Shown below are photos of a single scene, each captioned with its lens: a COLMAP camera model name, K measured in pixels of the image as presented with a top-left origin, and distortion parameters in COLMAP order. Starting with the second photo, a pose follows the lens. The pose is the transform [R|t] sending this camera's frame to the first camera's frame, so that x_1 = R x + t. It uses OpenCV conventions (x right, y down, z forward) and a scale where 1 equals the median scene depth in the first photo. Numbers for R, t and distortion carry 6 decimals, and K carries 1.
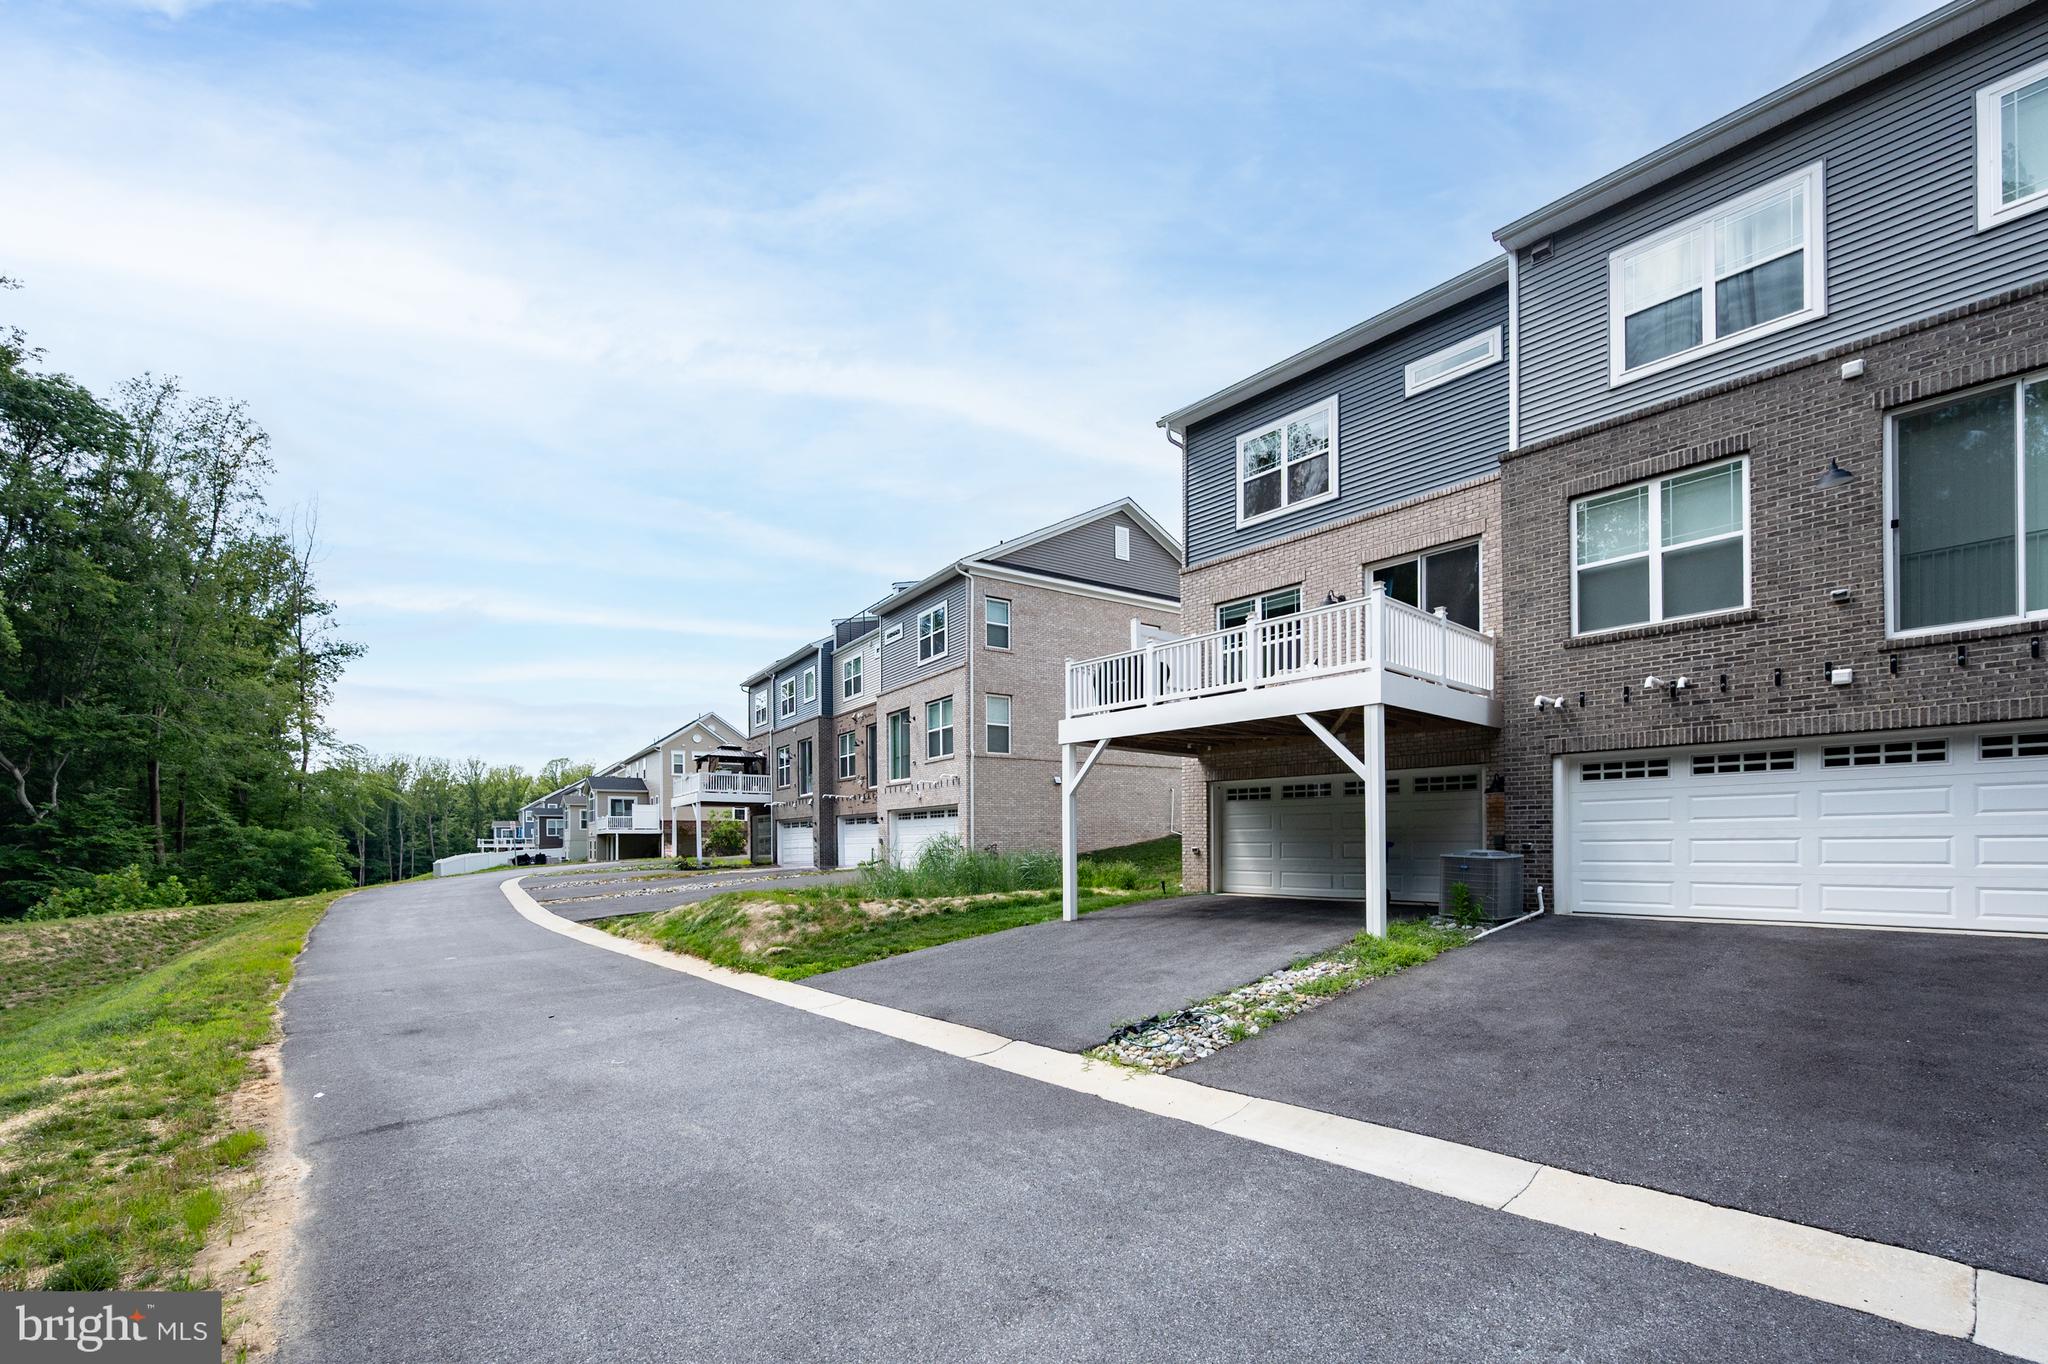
lens RADIAL K [[828.9, 0, 1024.0], [0, 828.9, 682.0], [0, 0, 1]] dist [-0.001991, -0.000123]
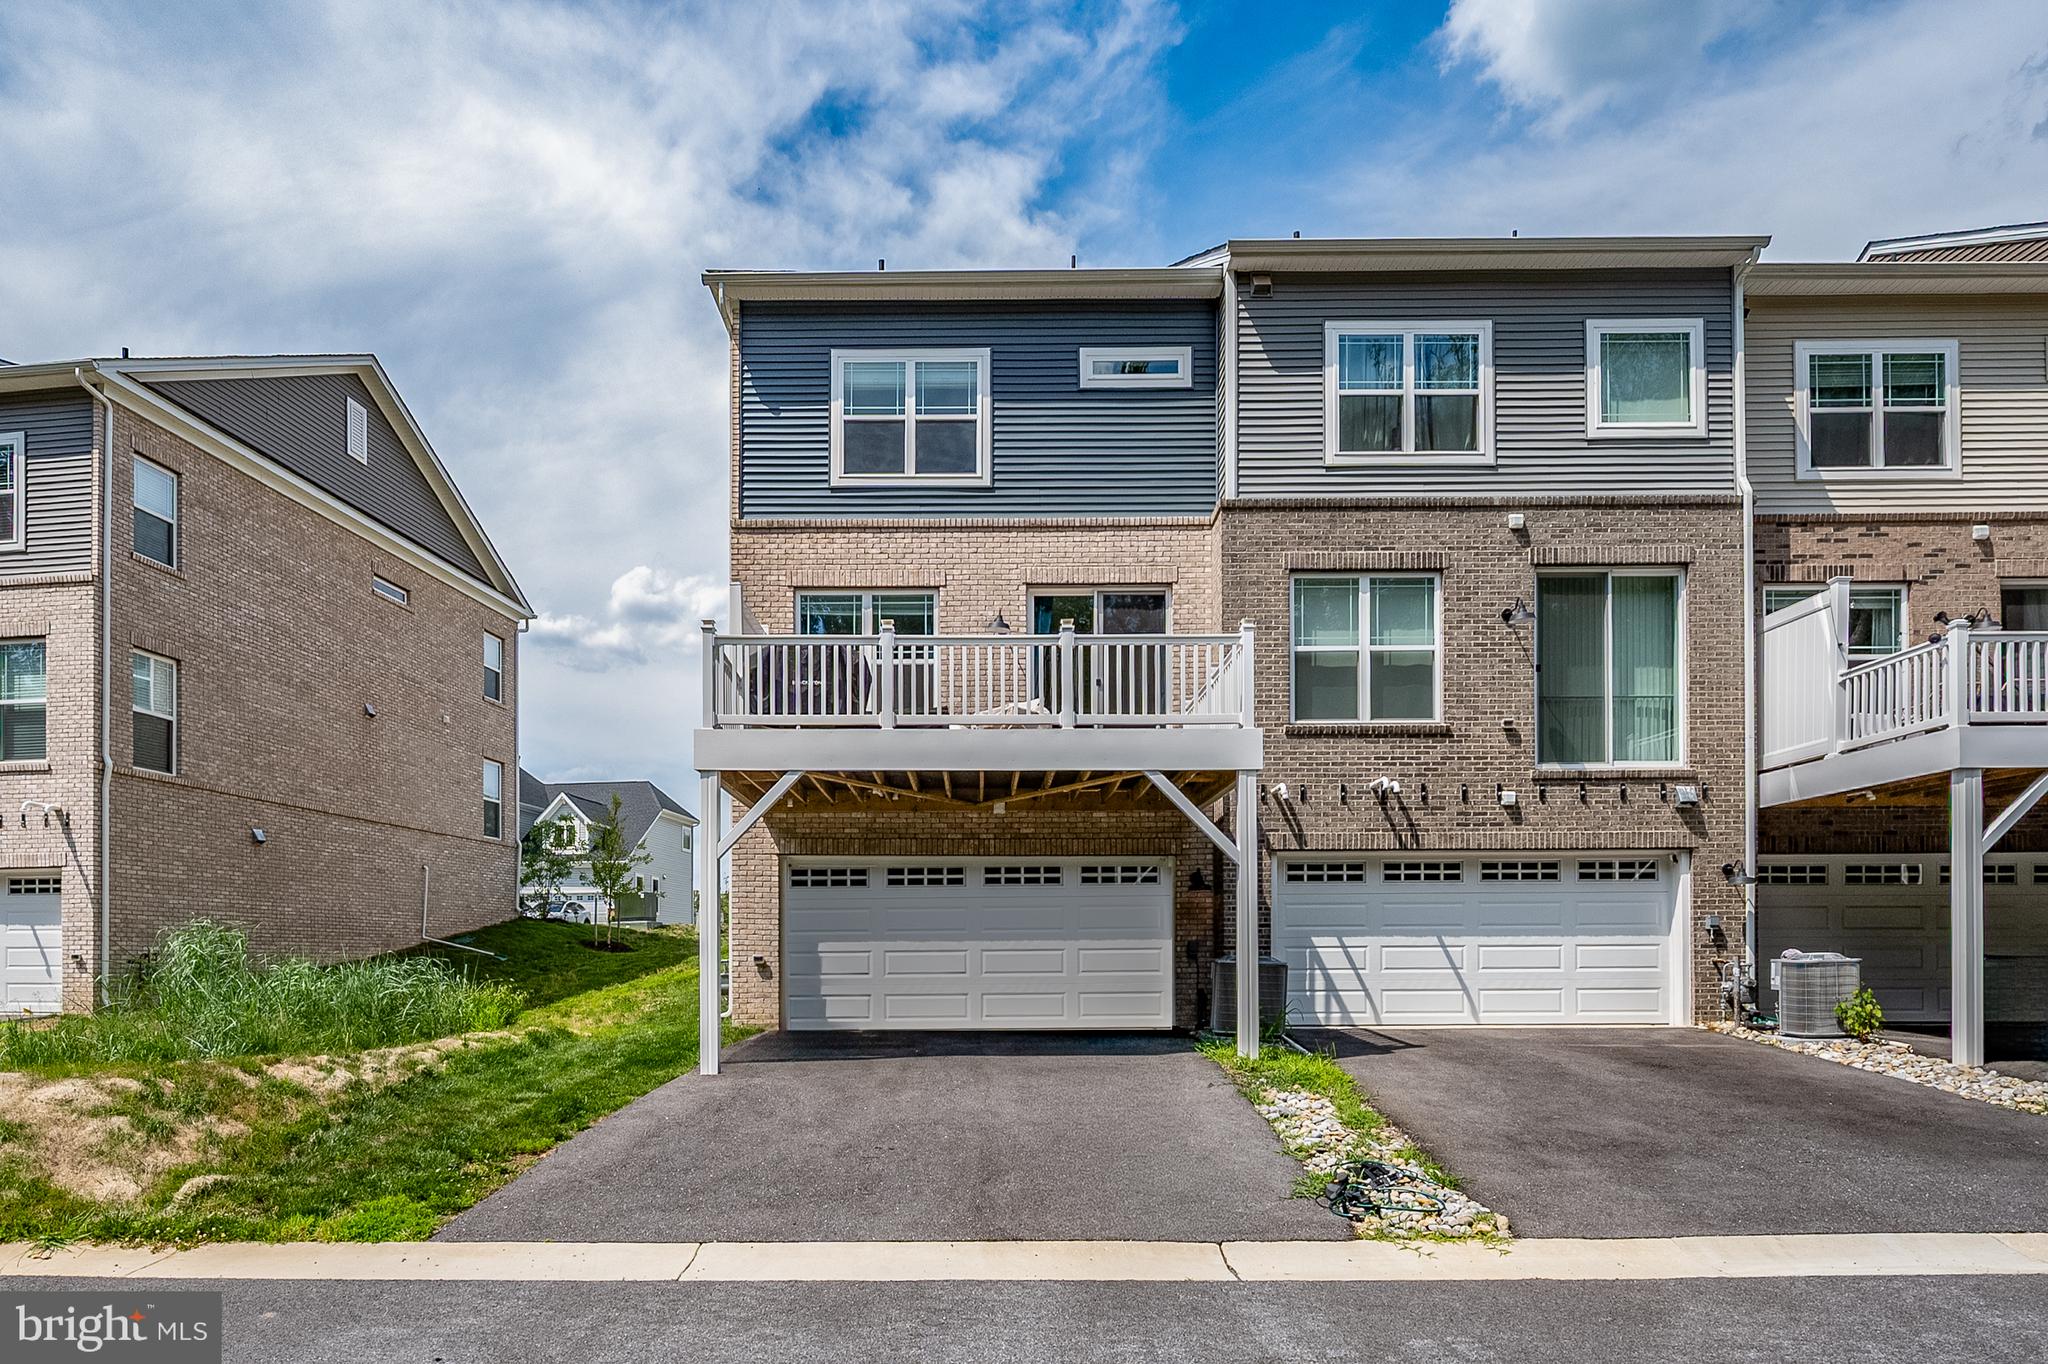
lens RADIAL K [[1181.3, 0, 886.6], [0, 1181.3, 762.3], [0, 0, 1]] dist [0.000814, -0.002487]
pose [[0.669927, 0.123316, 0.732114, -0.578631], [-0.142869, 0.989091, -0.035867, 0.098232], [-0.728551, -0.080568, 0.680237, 0.448140]]
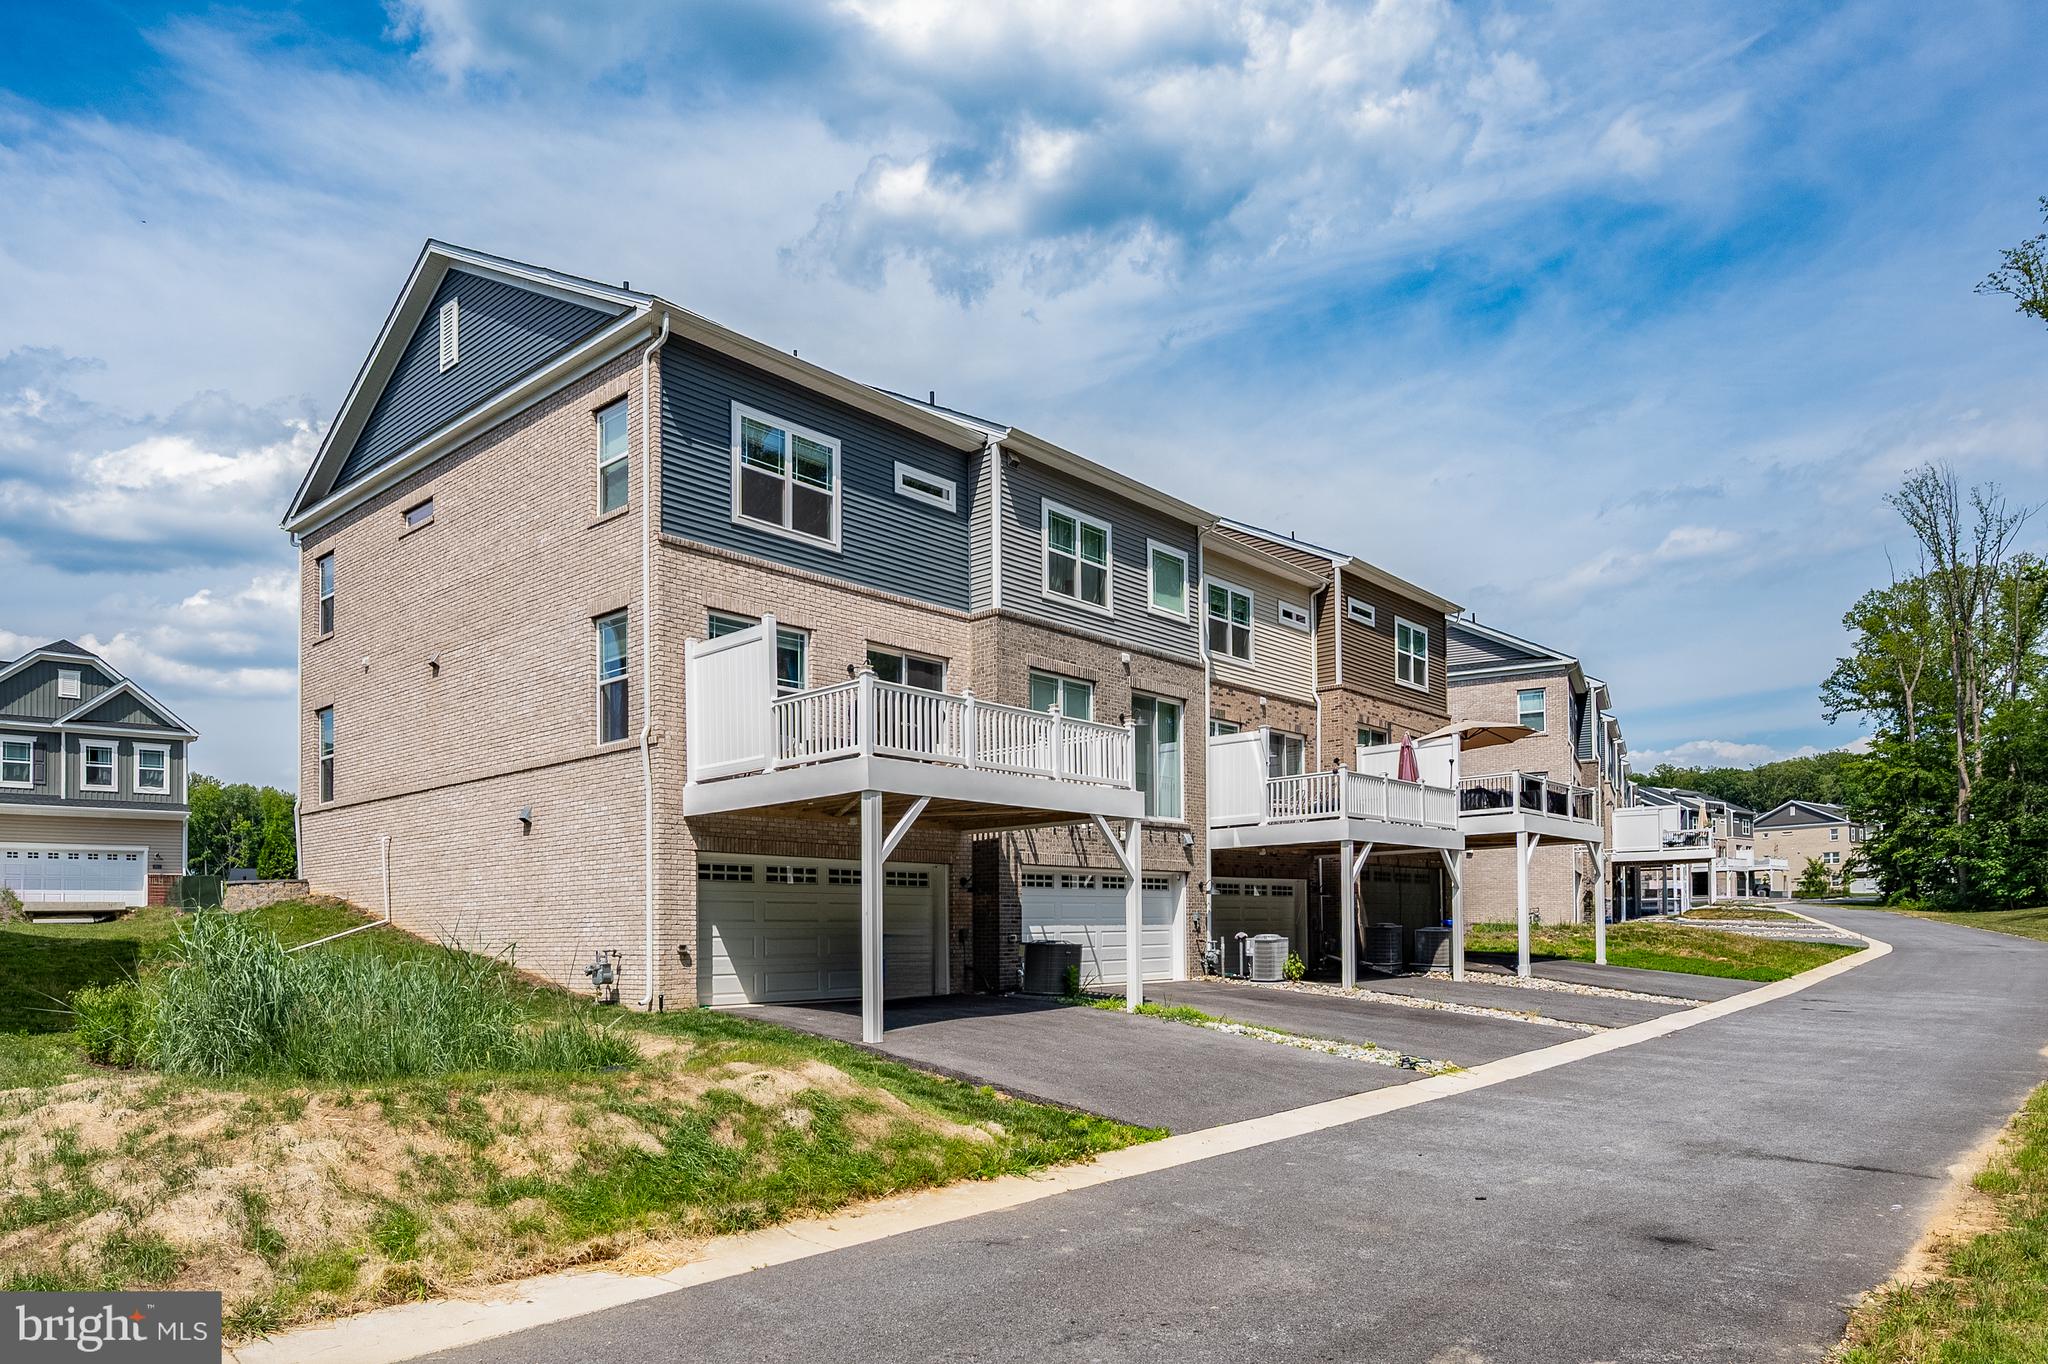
lens RADIAL K [[1161.2, 0, 1024.0], [0, 1161.2, 682.0], [0, 0, 1]] dist [0.002849, 0.000189]
pose [[-0.089259, 0.220337, 0.971331, -1.147449], [-0.174966, 0.956590, -0.233071, 0.234727], [-0.980520, -0.190754, -0.046833, 1.139186]]
